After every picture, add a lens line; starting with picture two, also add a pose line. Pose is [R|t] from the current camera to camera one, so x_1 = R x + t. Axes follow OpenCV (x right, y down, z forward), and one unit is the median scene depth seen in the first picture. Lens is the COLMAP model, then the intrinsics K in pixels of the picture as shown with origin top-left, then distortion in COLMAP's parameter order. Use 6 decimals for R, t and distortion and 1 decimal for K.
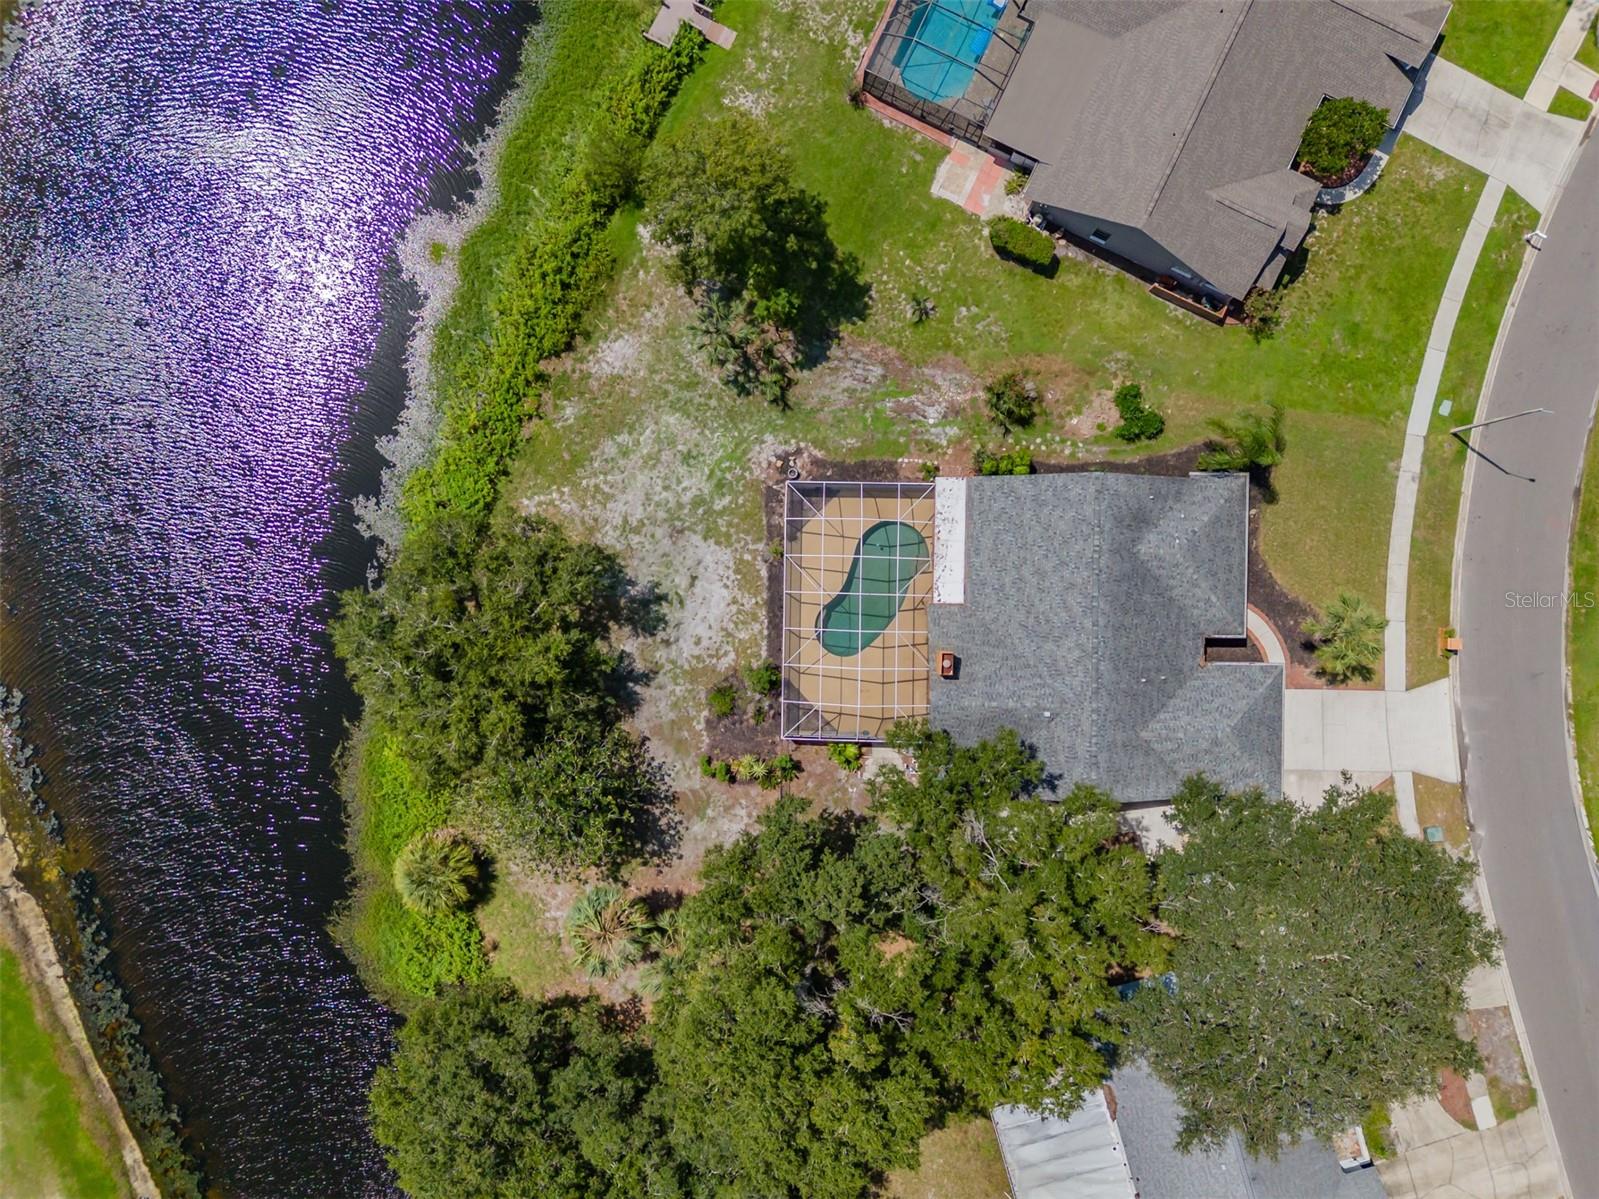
lens RADIAL K [[1187.5, 0, 799.5], [0, 1187.5, 599.5], [0, 0, 1]] dist [0.083130, -0.078087]
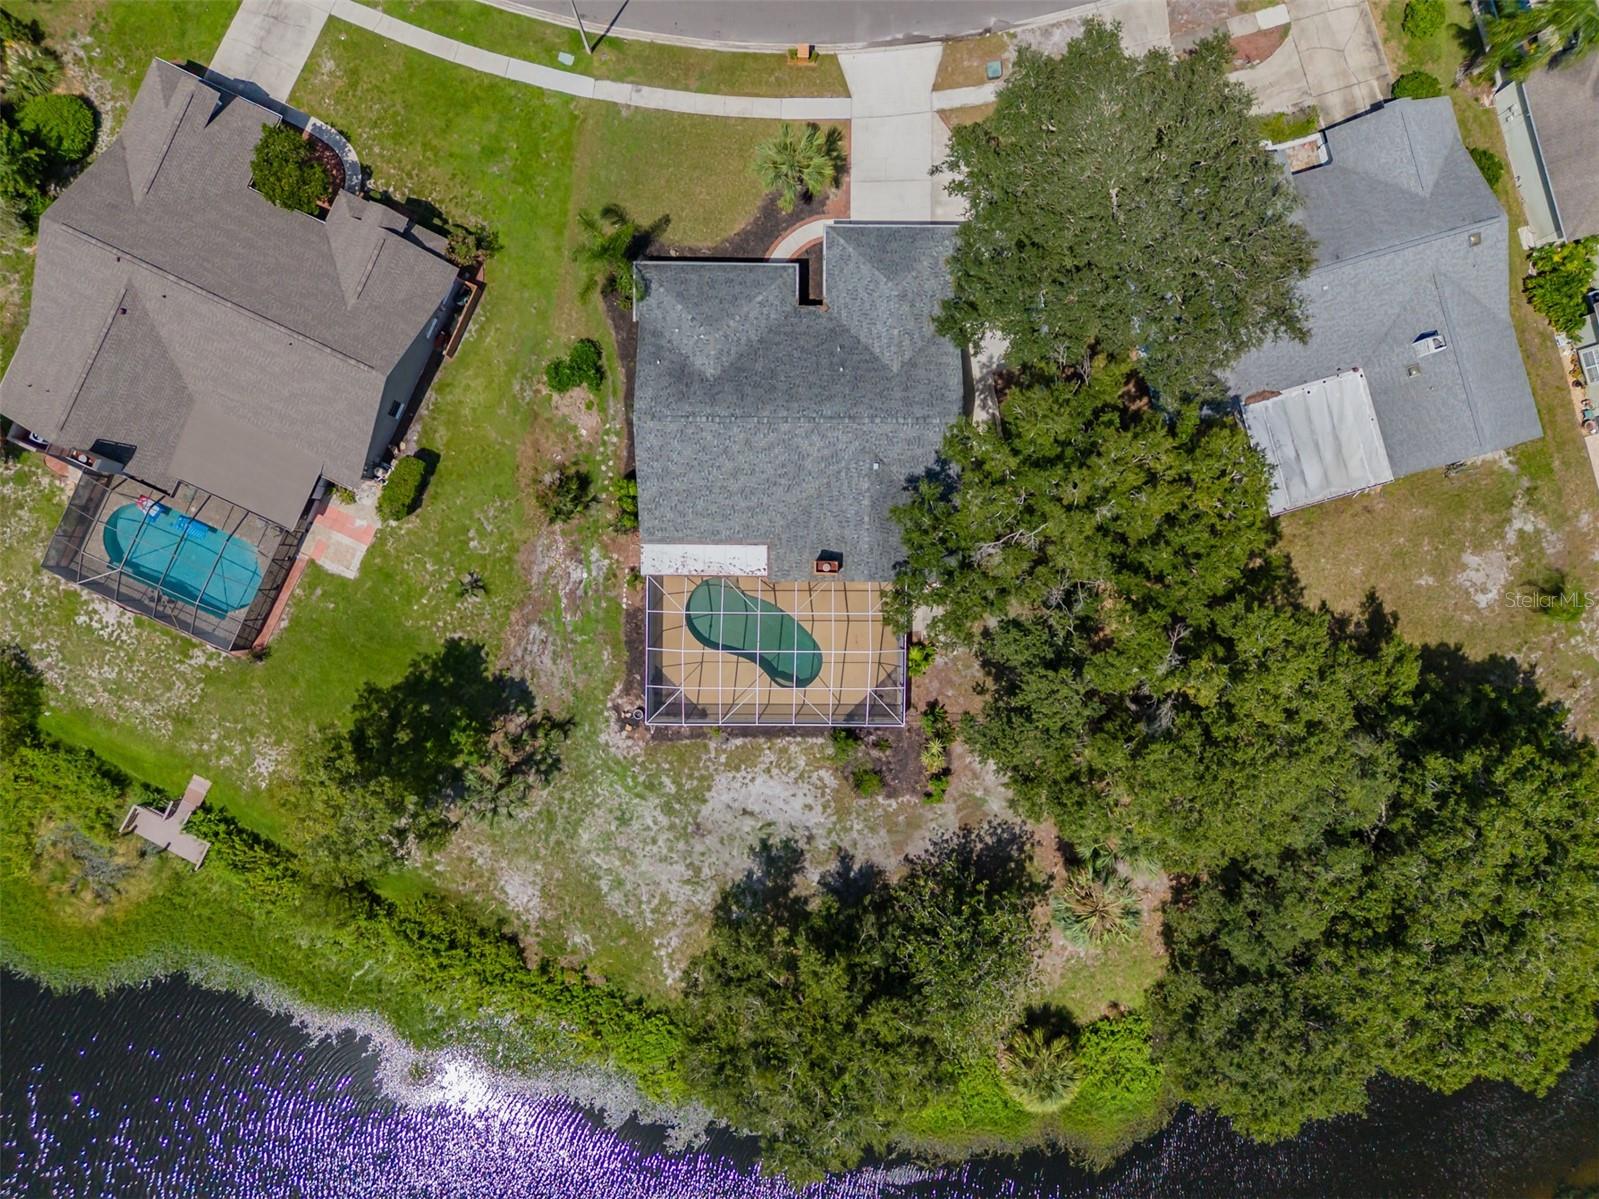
lens RADIAL K [[1187.5, 0, 799.5], [0, 1187.5, 599.5], [0, 0, 1]] dist [0.083130, -0.078087]
pose [[-0.008973, -0.999895, -0.011357, 0.100545], [0.999899, -0.009097, 0.010891, 0.018656], [-0.010993, -0.011258, 0.999876, 0.002509]]
